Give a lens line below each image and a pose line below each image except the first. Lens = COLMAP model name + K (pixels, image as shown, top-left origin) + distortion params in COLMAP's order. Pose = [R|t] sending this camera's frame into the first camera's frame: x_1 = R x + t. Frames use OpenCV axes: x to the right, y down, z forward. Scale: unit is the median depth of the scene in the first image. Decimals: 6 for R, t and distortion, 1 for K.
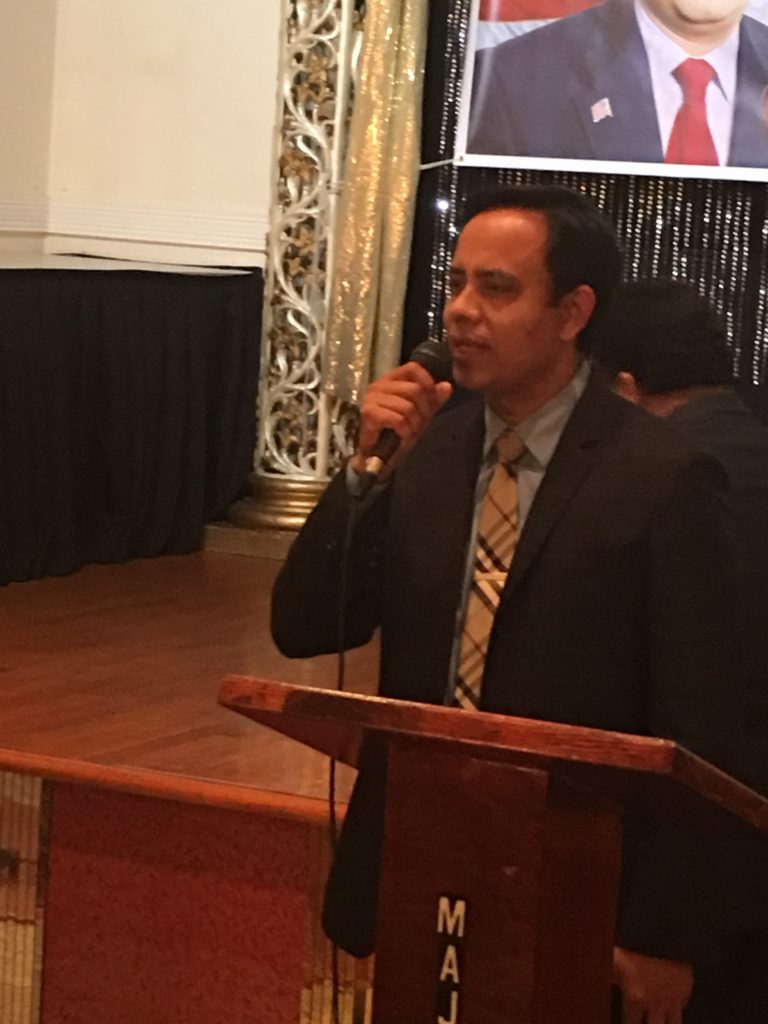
lens RADIAL K [[2911.6, 0, 414.4], [0, 2911.6, 512.4], [0, 0, 1]] dist [-0.000283, 0.088886]
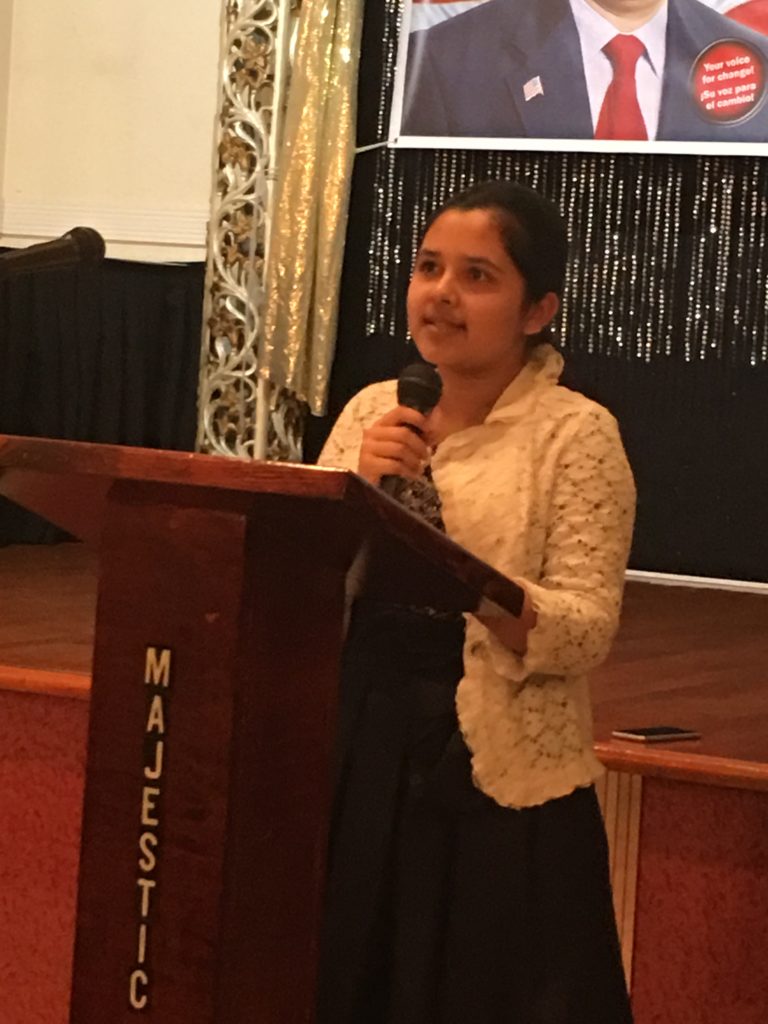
lens RADIAL K [[3012.5, 0, 384.0], [0, 3012.5, 512.0], [0, 0, 1]] dist [0.044084, -0.534705]
pose [[0.999025, 0.001199, -0.044137, 0.056748], [-0.003404, 0.998748, -0.049900, 0.055898], [0.044022, 0.050001, 0.997778, -0.022562]]
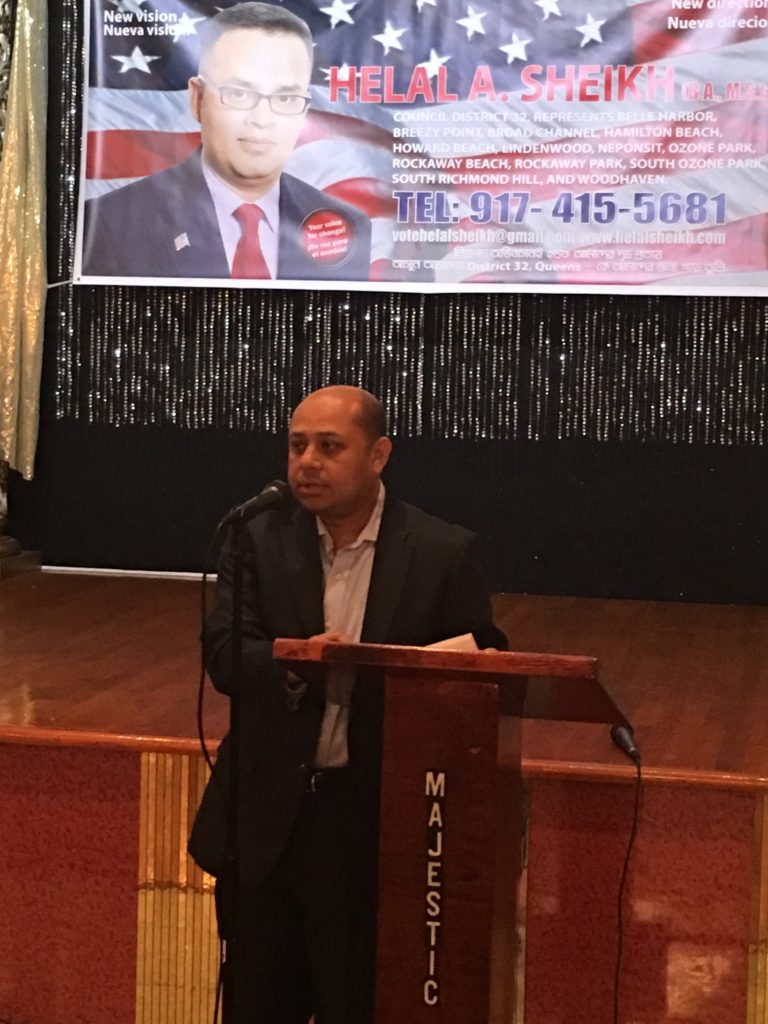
lens RADIAL K [[2257.5, 0, 384.0], [0, 2257.5, 512.0], [0, 0, 1]] dist [-0.007861, 0.087253]
pose [[0.962107, -0.058181, 0.266392, -0.133247], [0.060216, 0.998185, 0.000530, -0.003483], [-0.265939, 0.015531, 0.963865, -0.064132]]
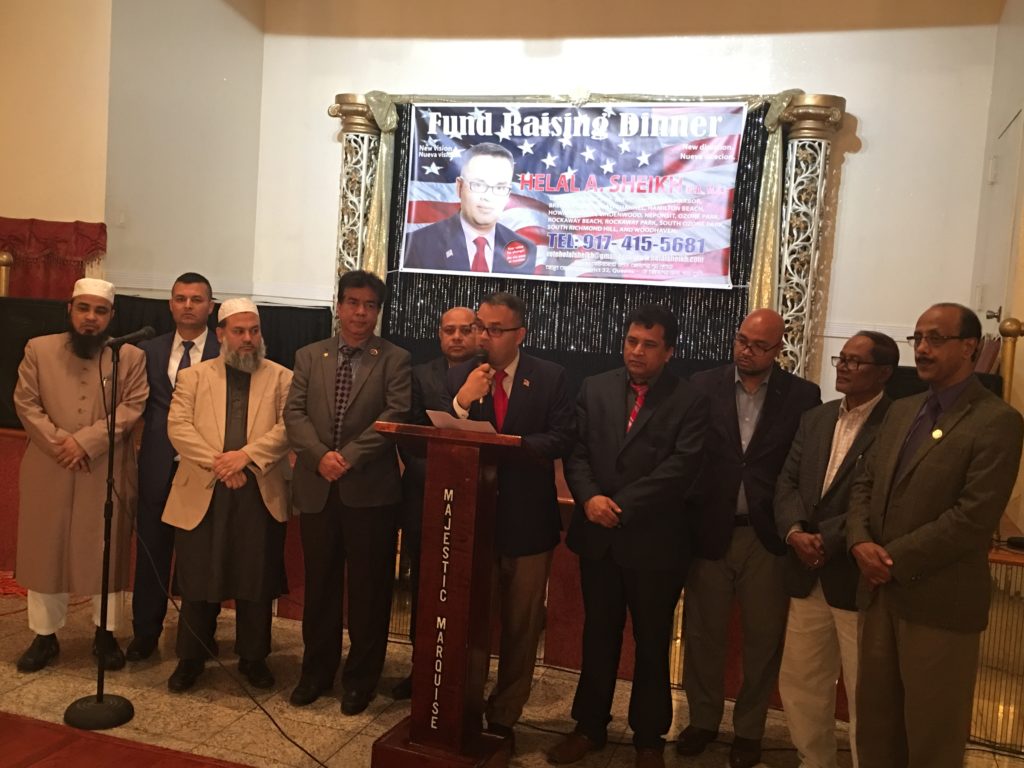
lens RADIAL K [[1047.1, 0, 512.0], [0, 1047.1, 384.0], [0, 0, 1]] dist [0.001533, 0.008890]
pose [[0.987526, -0.006660, 0.157315, -0.040629], [0.009808, 0.999767, -0.019241, 0.016006], [-0.157150, 0.020544, 0.987361, -0.064111]]
